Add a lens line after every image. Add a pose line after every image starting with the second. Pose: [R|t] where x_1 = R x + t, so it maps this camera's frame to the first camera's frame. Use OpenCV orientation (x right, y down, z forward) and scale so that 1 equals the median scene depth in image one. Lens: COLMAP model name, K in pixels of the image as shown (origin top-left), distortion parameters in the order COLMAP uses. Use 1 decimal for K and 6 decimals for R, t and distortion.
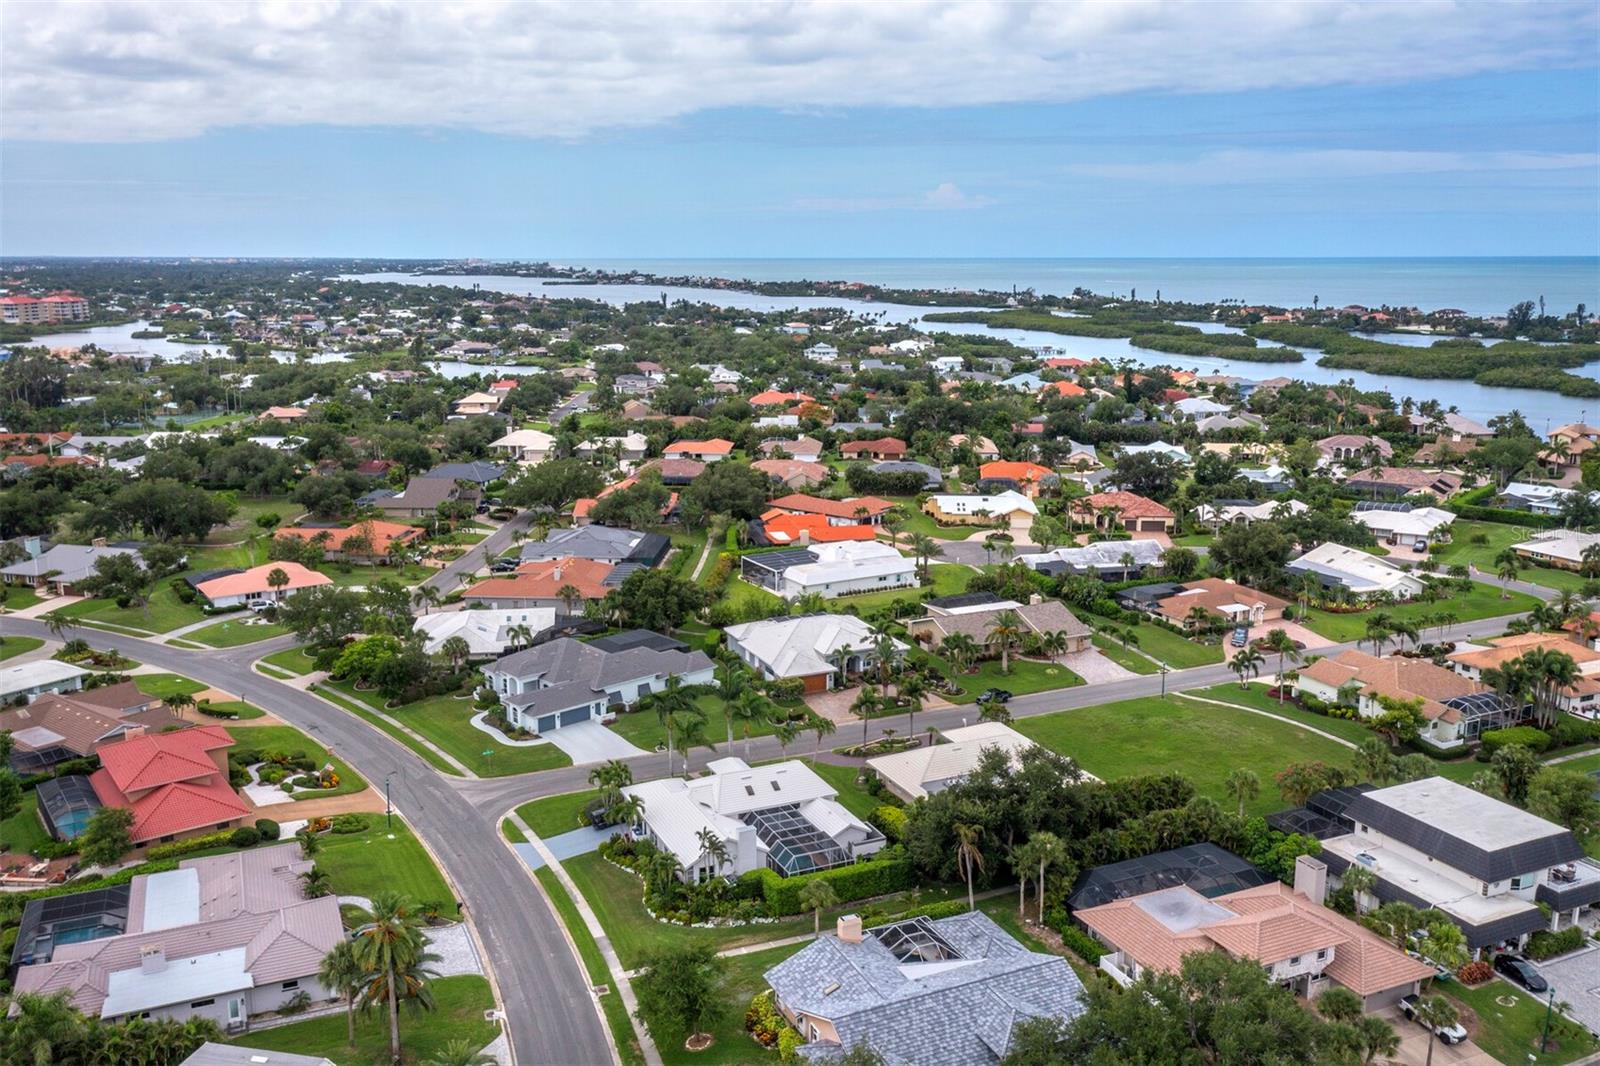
lens RADIAL K [[1318.1, 0, 797.6], [0, 1318.1, 561.2], [0, 0, 1]] dist [-0.009379, 0.011946]
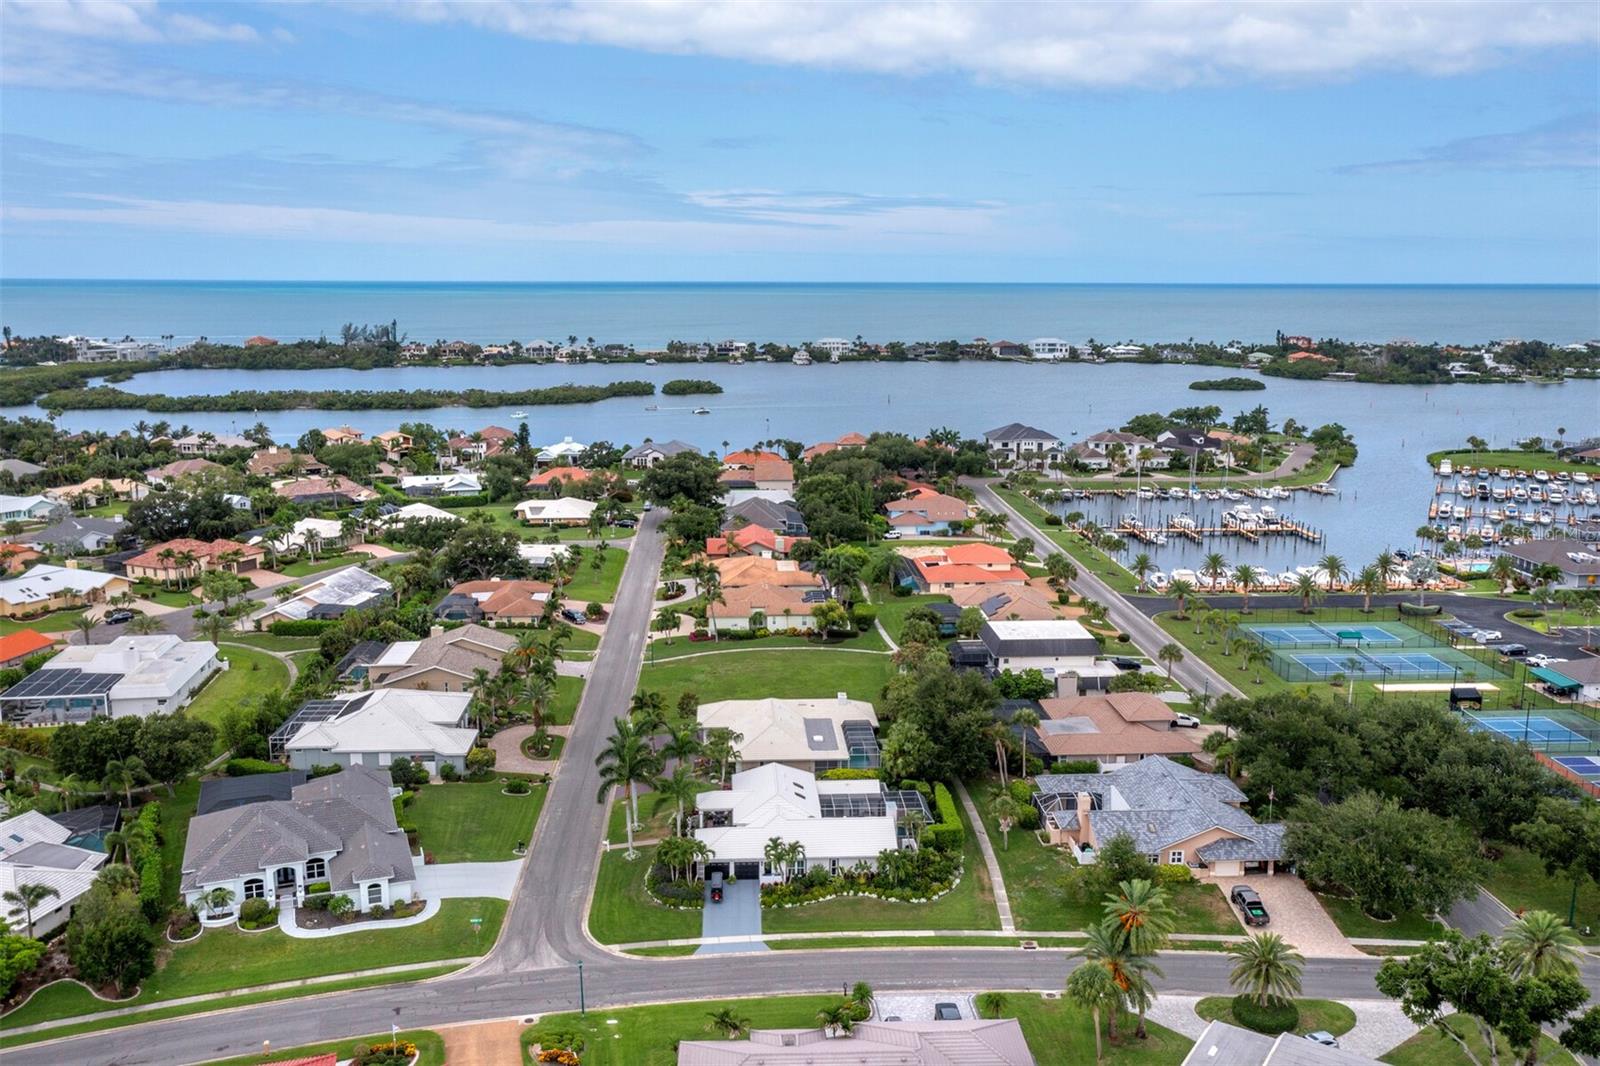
lens RADIAL K [[1318.1, 0, 797.6], [0, 1318.1, 561.2], [0, 0, 1]] dist [-0.009379, 0.011946]
pose [[0.367766, -0.192437, 0.909789, -0.775178], [0.207140, 0.970725, 0.121594, -0.109781], [-0.906555, 0.143735, 0.396861, 0.453181]]
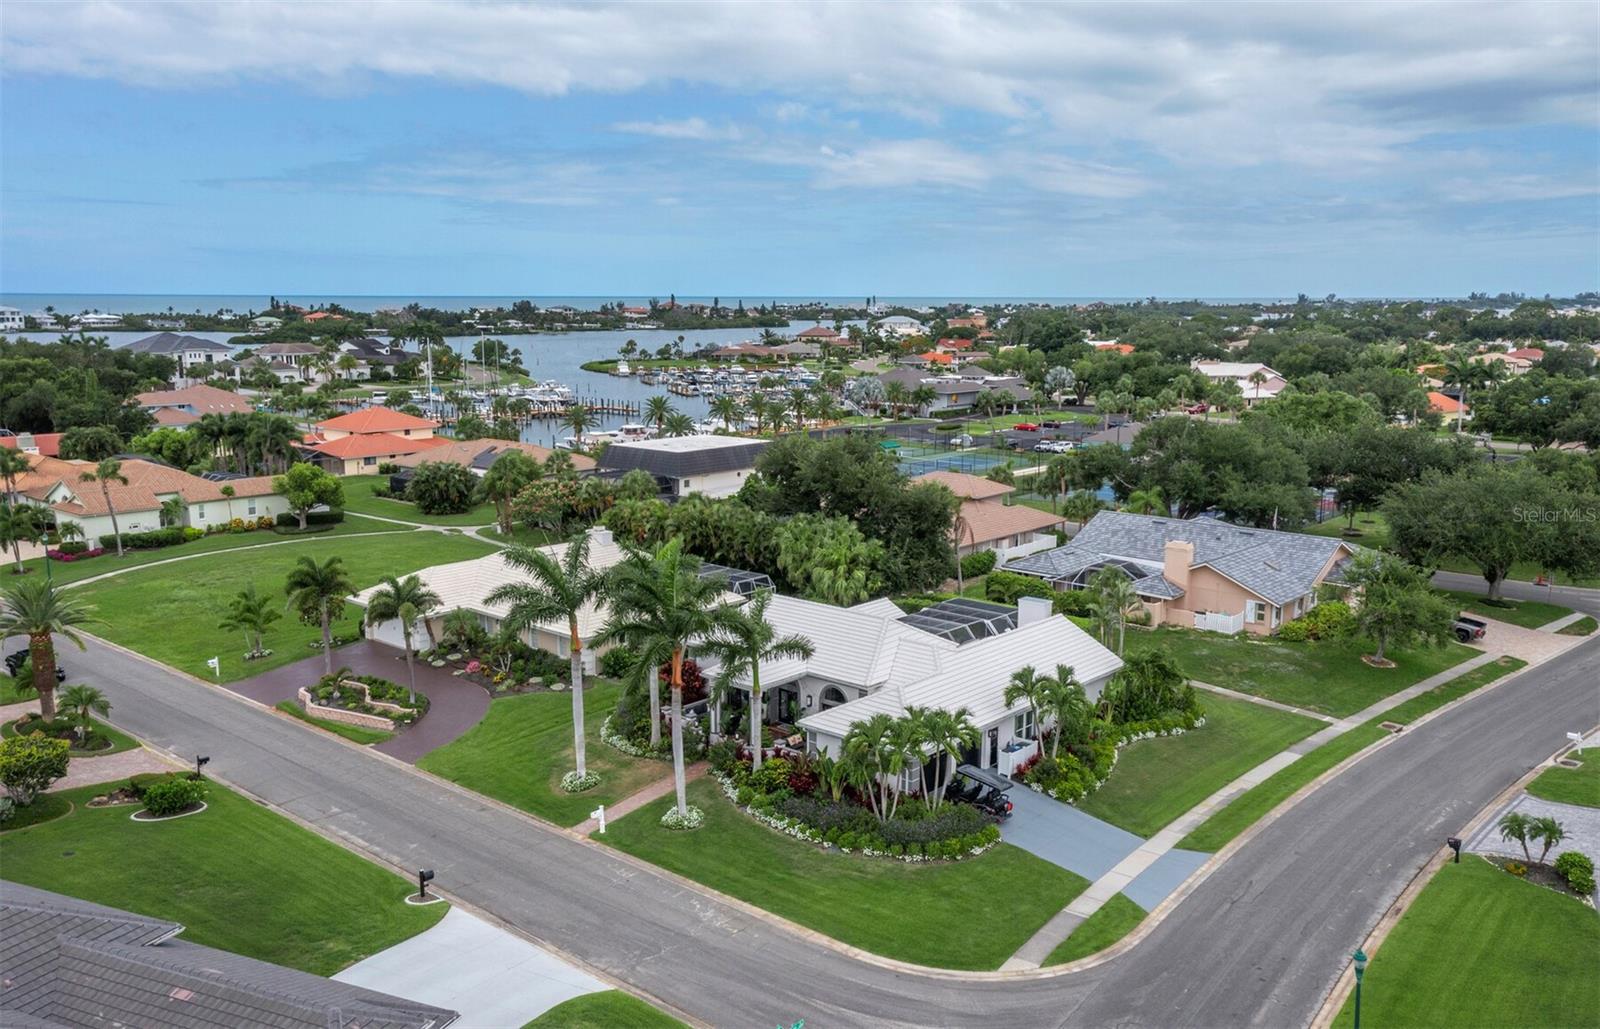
lens RADIAL K [[1324.2, 0, 800.0], [0, 1324.2, 514.5], [0, 0, 1]] dist [-0.004608, 0.045096]
pose [[-0.407066, -0.149934, 0.901009, -0.421068], [0.203287, 0.946823, 0.249401, -0.013535], [-0.890489, 0.284686, -0.354940, 0.987155]]
